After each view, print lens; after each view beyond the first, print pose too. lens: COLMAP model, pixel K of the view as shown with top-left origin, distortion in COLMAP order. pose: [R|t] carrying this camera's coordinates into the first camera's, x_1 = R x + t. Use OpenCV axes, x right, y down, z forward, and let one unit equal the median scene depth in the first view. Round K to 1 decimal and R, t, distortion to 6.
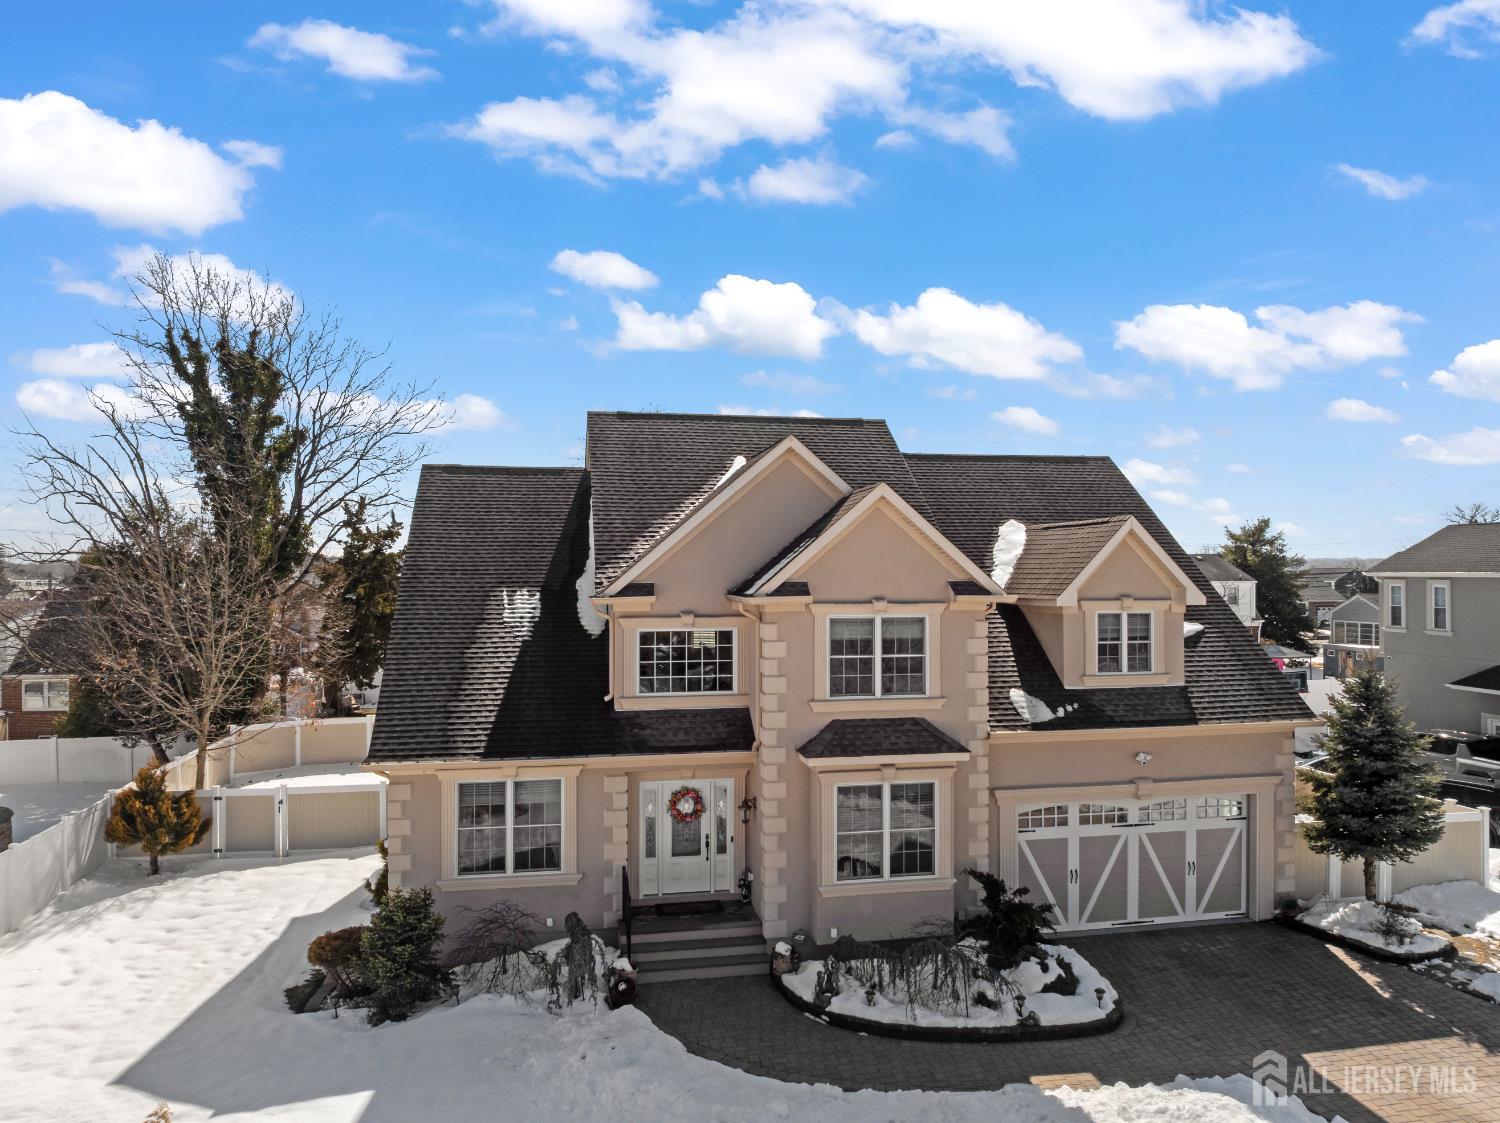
lens RADIAL K [[1064.8, 0, 752.5], [0, 1064.8, 556.4], [0, 0, 1]] dist [-0.035099, -0.006461]
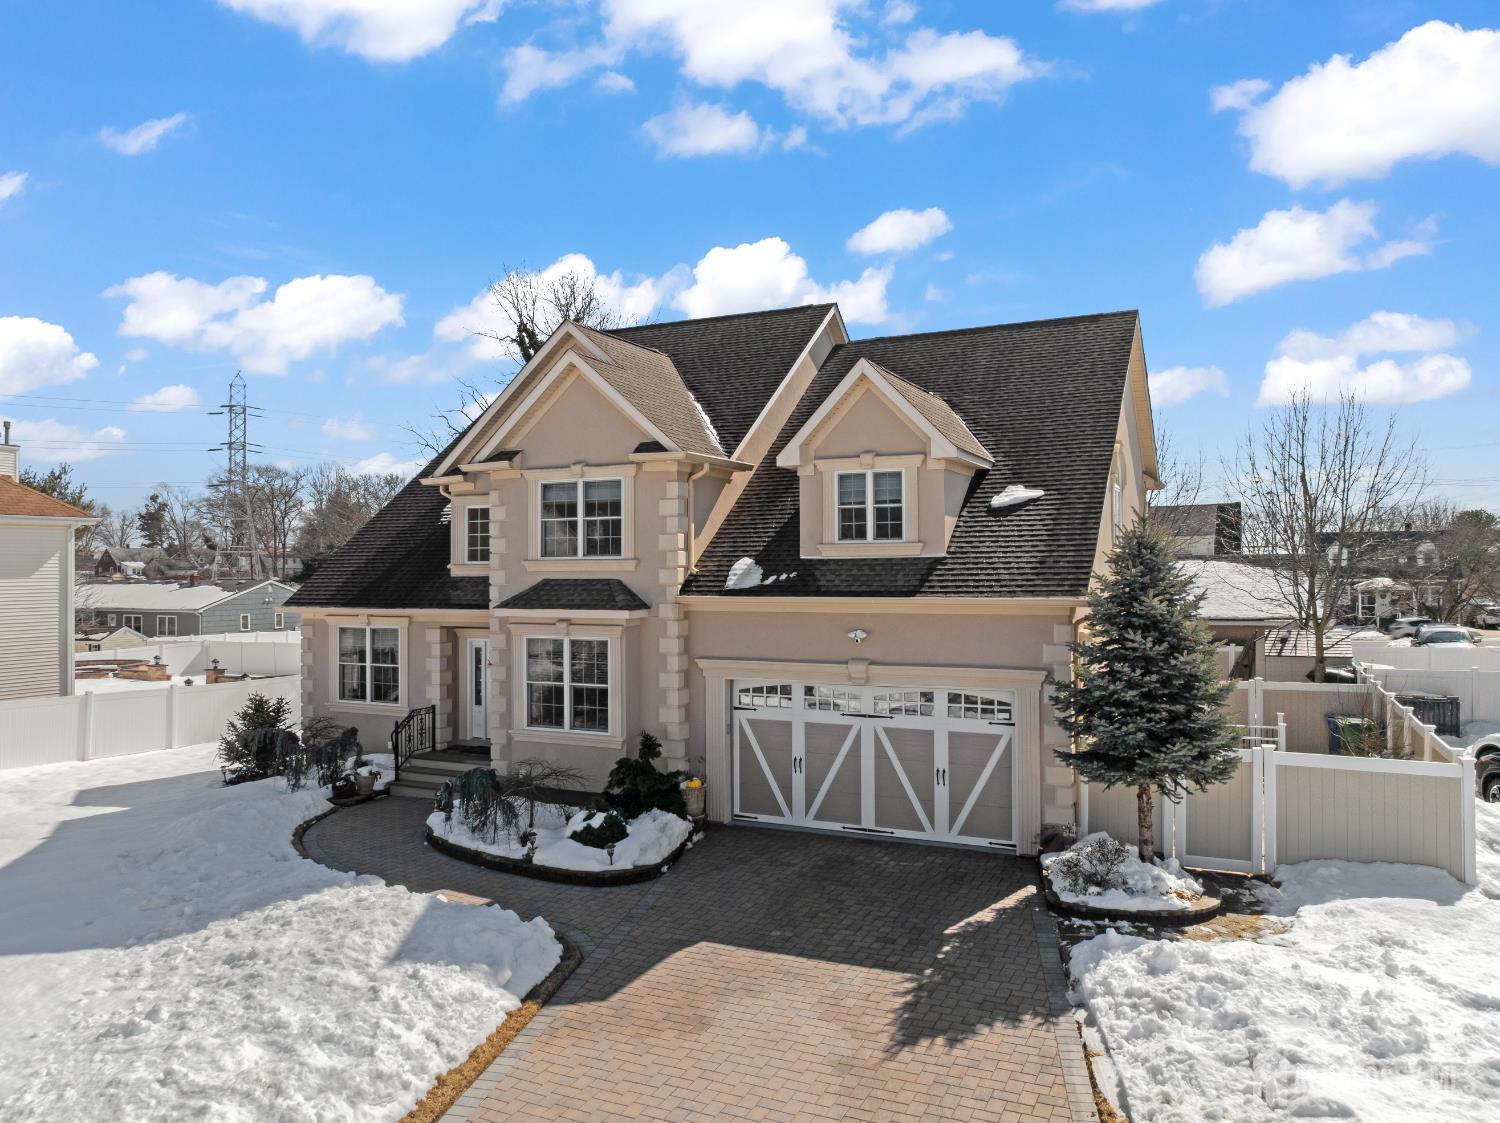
lens RADIAL K [[1072.3, 0, 756.9], [0, 1072.3, 557.0], [0, 0, 1]] dist [-0.035694, -0.001442]
pose [[0.802224, -0.010103, -0.596938, 0.872024], [0.012267, 0.999925, -0.000438, 0.133146], [0.596898, -0.006971, 0.802287, 0.266138]]
